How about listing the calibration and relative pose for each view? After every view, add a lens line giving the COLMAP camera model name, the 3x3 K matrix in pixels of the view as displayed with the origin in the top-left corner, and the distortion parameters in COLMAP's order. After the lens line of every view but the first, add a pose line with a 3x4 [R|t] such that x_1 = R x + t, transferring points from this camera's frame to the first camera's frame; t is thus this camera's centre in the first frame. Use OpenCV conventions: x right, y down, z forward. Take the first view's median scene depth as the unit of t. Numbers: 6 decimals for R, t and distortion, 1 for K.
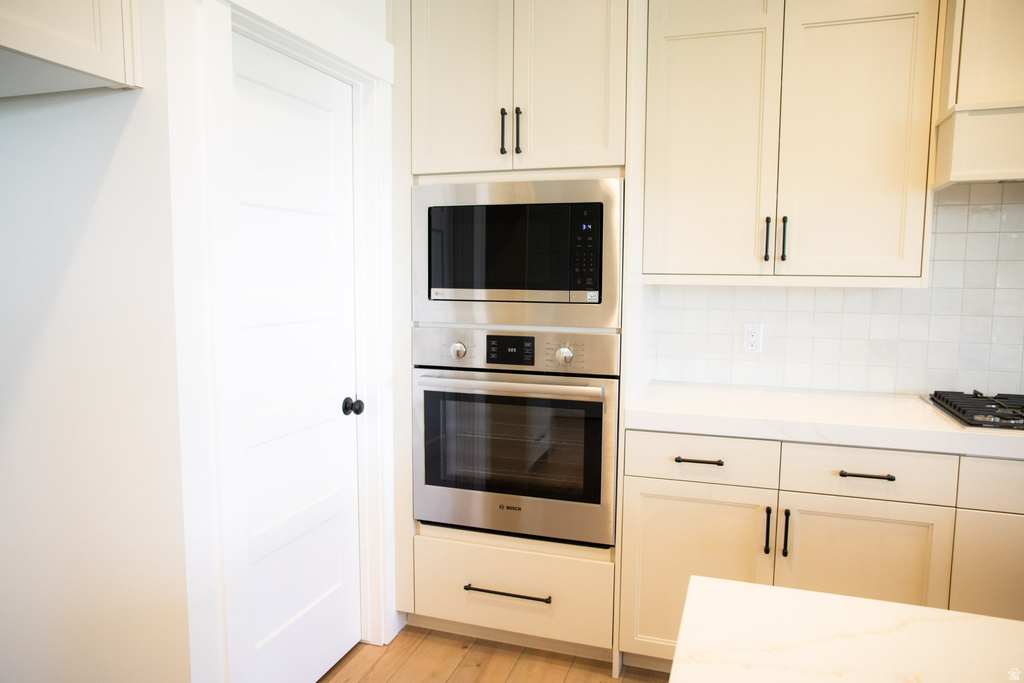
lens RADIAL K [[693.2, 0, 512.0], [0, 693.2, 341.5], [0, 0, 1]] dist [-0.074424, 0.072692]
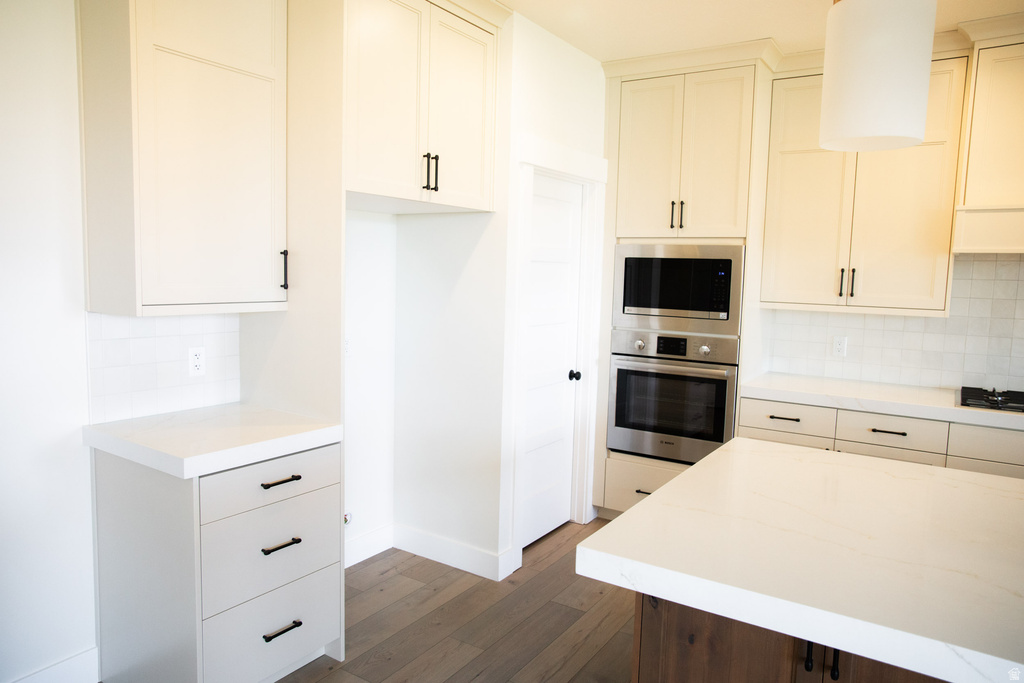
lens RADIAL K [[693.2, 0, 512.0], [0, 693.2, 341.5], [0, 0, 1]] dist [-0.074424, 0.072692]
pose [[0.969092, 0.043772, -0.242784, 0.027293], [-0.044073, 0.999019, 0.004194, 0.011390], [0.242730, 0.006636, 0.970071, -0.675706]]
